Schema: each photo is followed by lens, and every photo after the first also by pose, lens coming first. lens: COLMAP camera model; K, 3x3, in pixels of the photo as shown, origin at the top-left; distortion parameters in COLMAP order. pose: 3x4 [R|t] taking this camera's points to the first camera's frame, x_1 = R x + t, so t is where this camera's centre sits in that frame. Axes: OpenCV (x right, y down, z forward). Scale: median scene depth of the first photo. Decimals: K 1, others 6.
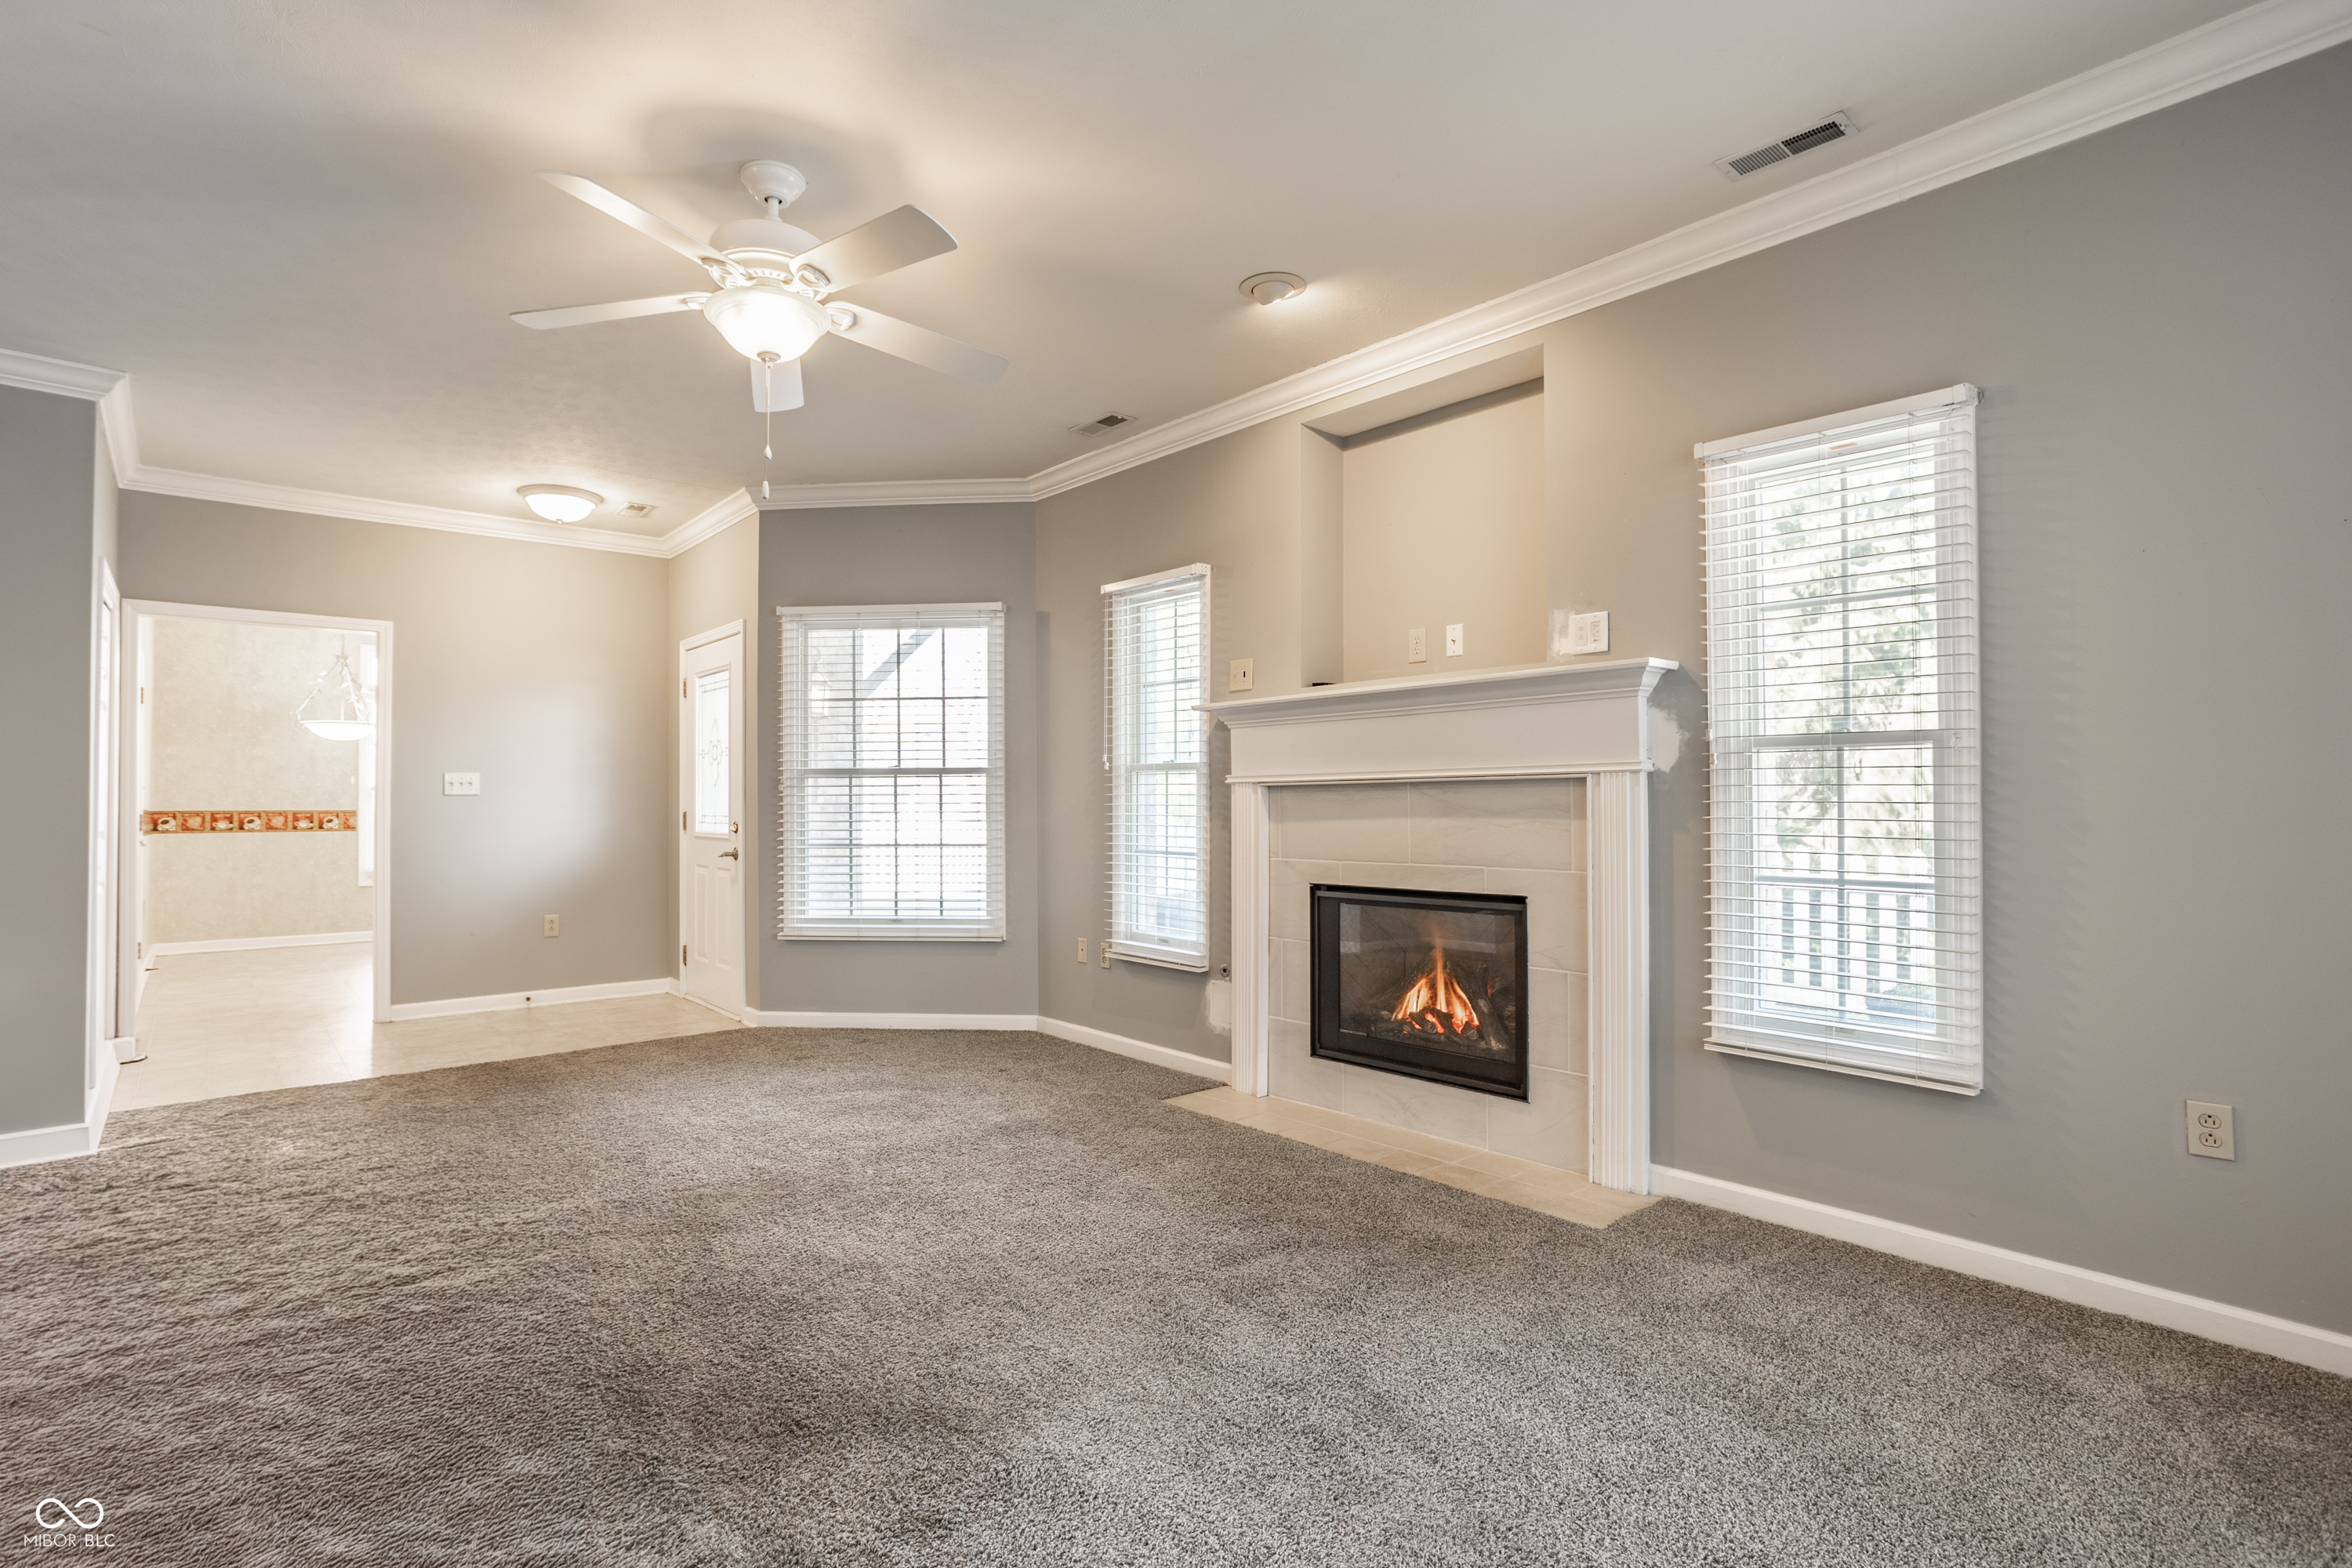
lens RADIAL K [[1129.5, 0, 1177.5], [0, 1129.5, 783.7], [0, 0, 1]] dist [-0.047748, 0.025935]
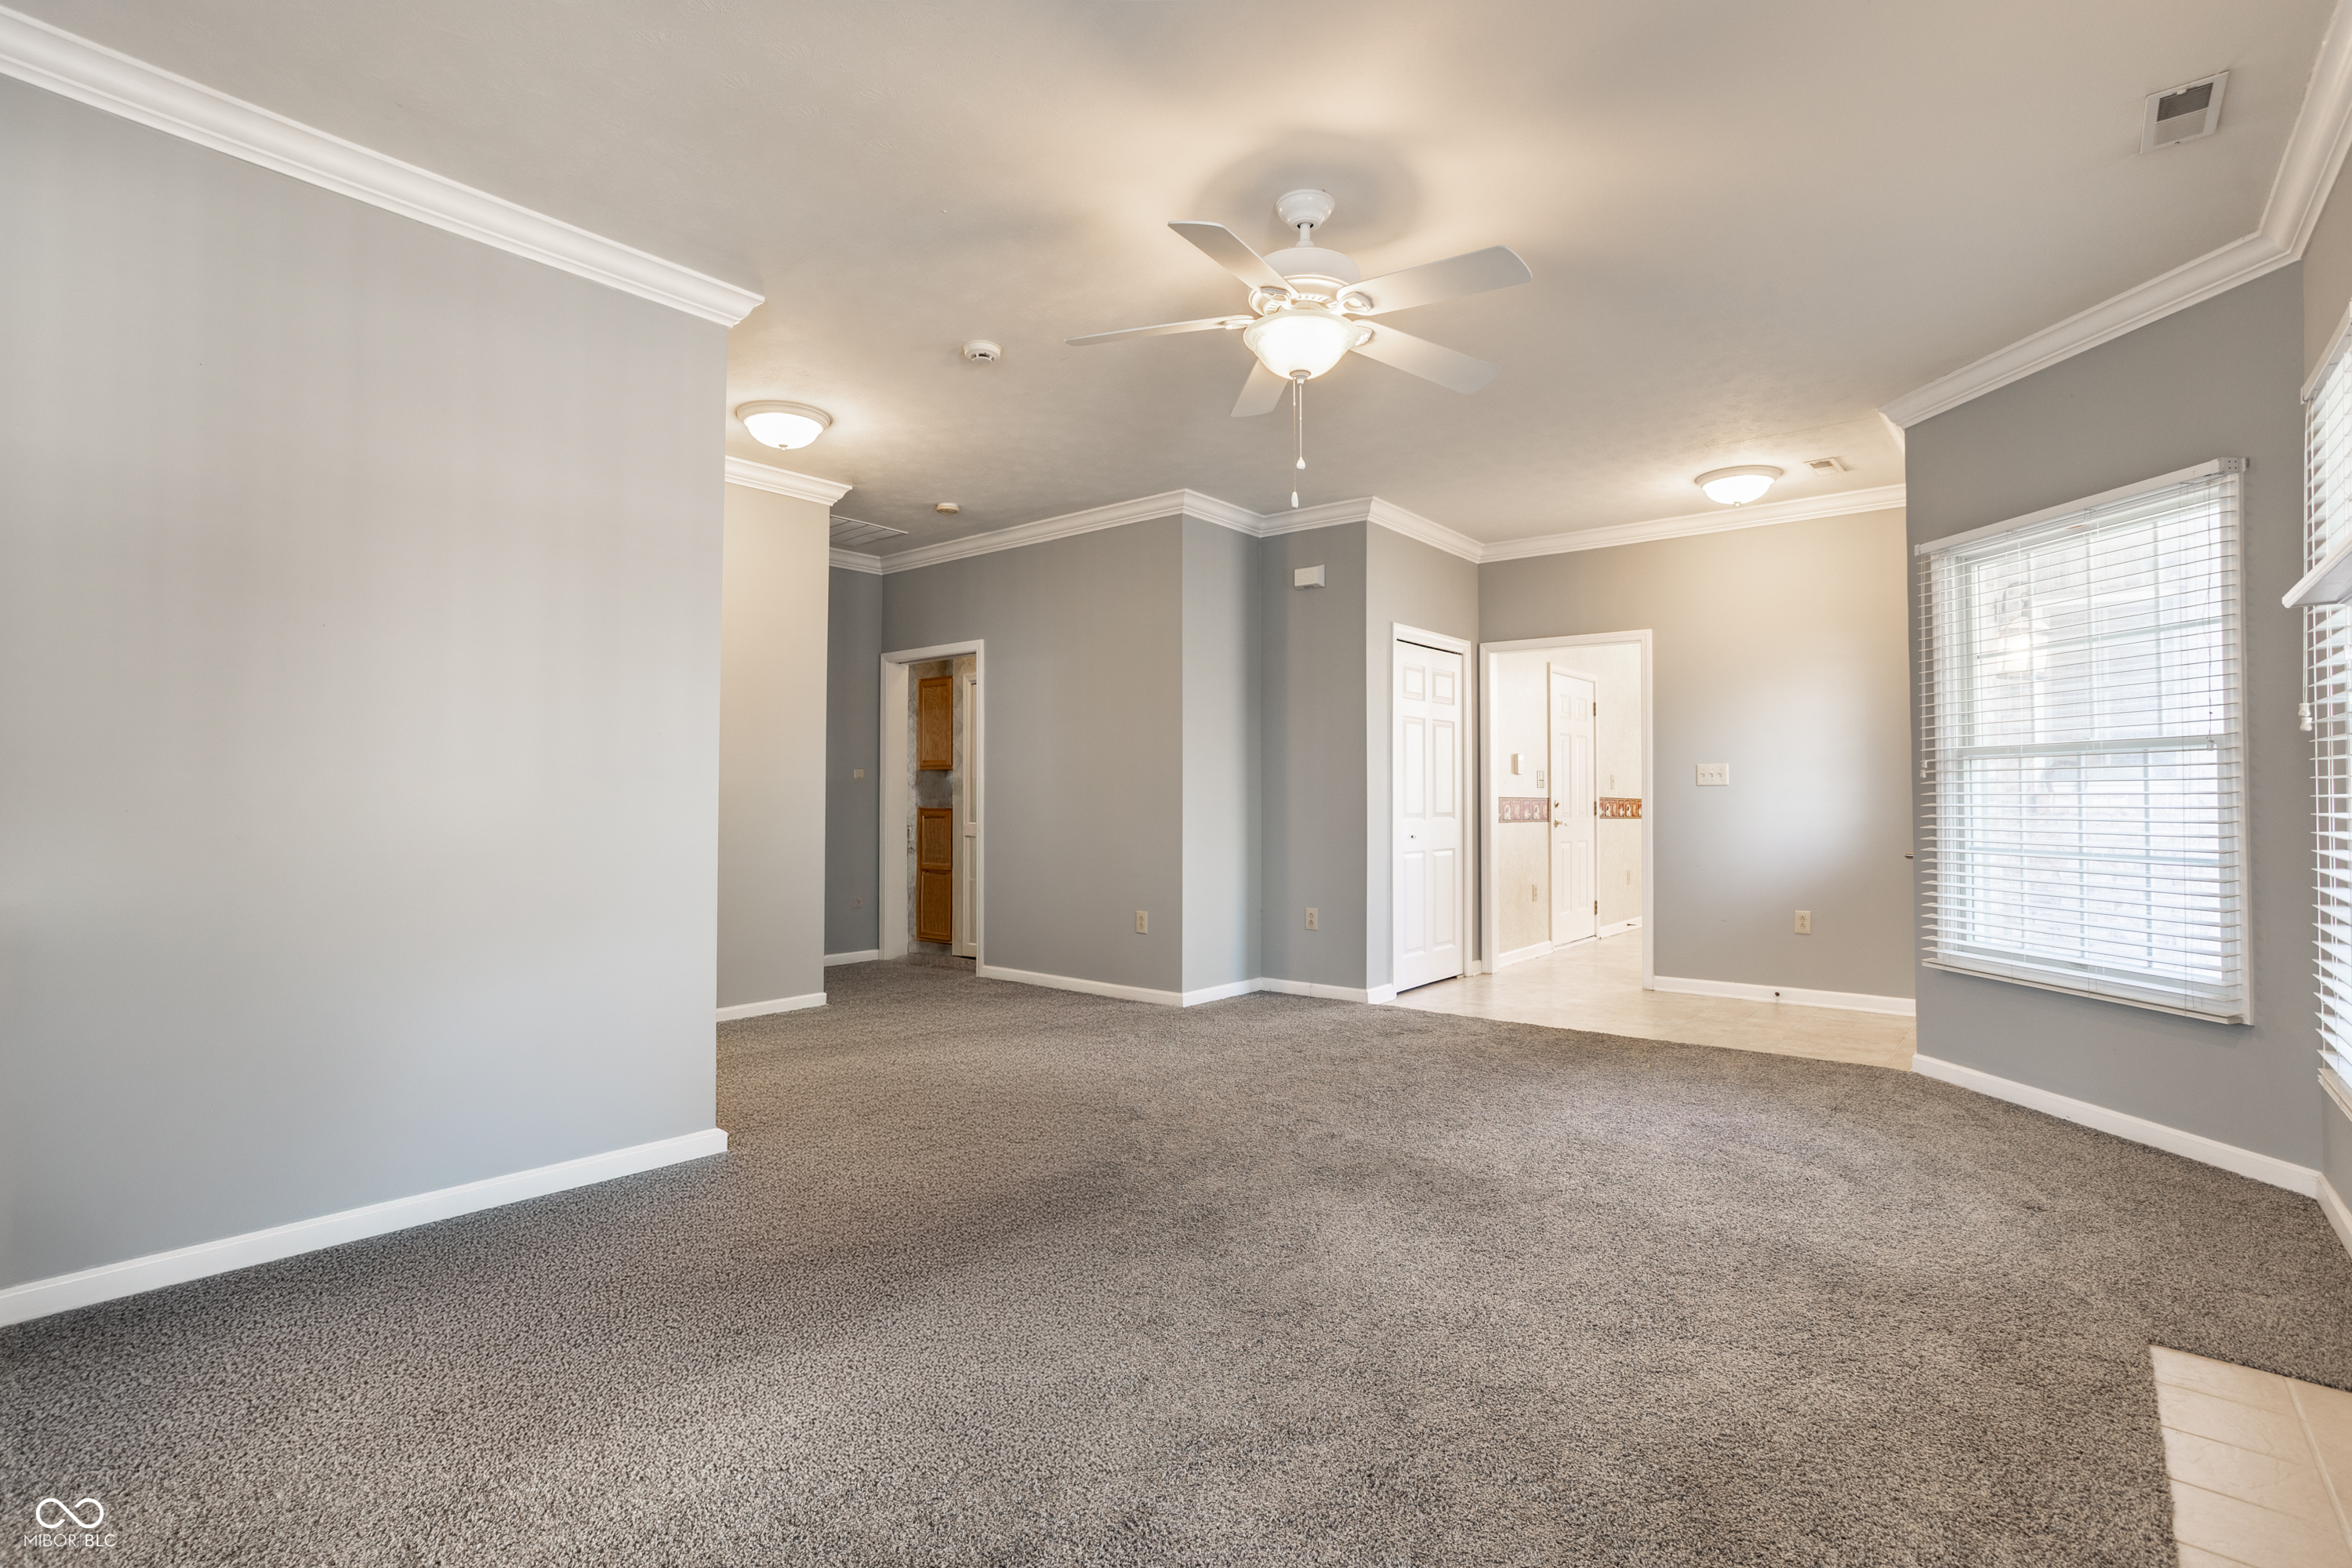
lens RADIAL K [[1129.5, 0, 1139.8], [0, 1129.5, 785.8], [0, 0, 1]] dist [-0.047748, 0.025935]
pose [[0.154735, -0.005761, -0.987939, 0.326239], [0.016086, 0.999865, -0.003311, 0.005570], [0.987825, -0.015379, 0.154807, 0.330611]]
